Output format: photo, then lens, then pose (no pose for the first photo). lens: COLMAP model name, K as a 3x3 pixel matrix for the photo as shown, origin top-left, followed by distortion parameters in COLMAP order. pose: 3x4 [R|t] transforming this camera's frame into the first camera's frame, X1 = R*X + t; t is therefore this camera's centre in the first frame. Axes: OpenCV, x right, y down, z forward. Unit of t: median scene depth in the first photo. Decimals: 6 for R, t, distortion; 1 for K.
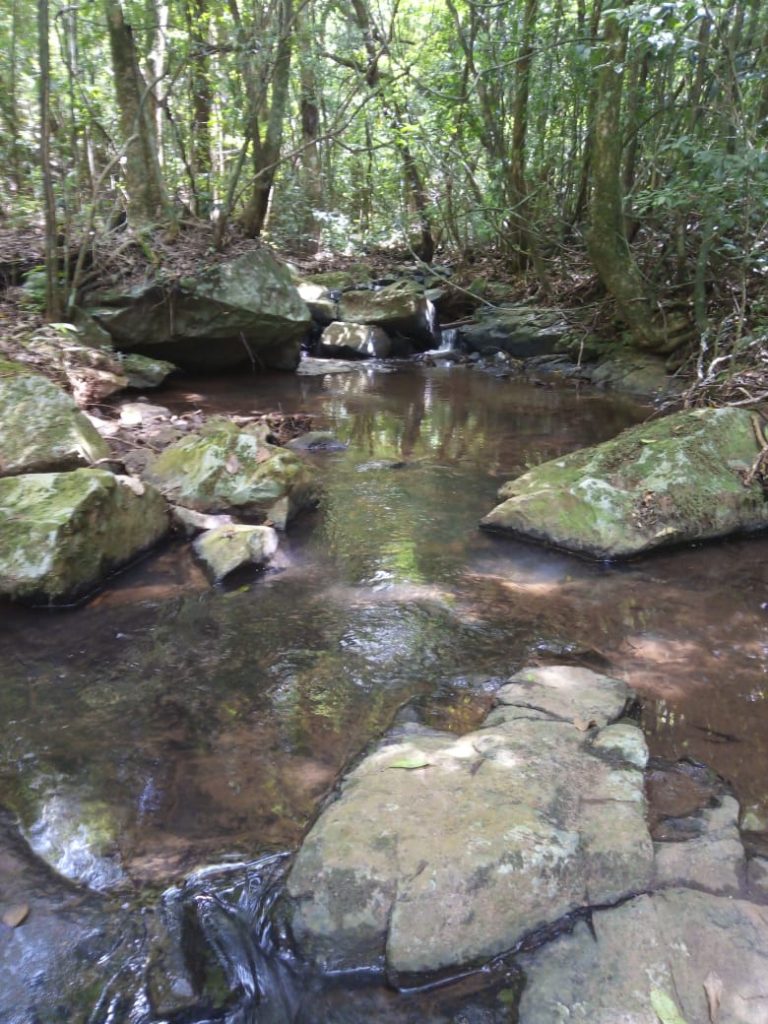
lens RADIAL K [[754.8, 0, 384.0], [0, 754.8, 512.0], [0, 0, 1]] dist [0.037593, -0.000355]
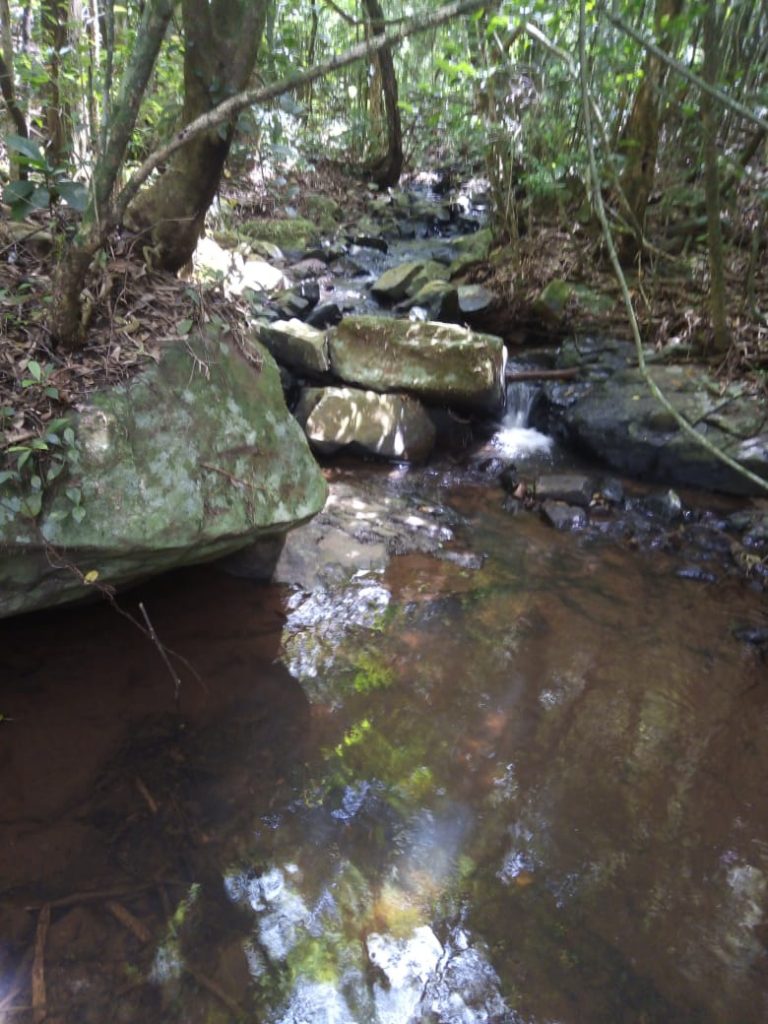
lens RADIAL K [[754.8, 0, 384.0], [0, 754.8, 512.0], [0, 0, 1]] dist [0.037593, -0.000355]
pose [[0.990478, 0.030239, 0.134309, -0.095717], [-0.048167, 0.990037, 0.132310, -0.239624], [-0.128970, -0.137520, 0.982067, 0.494966]]
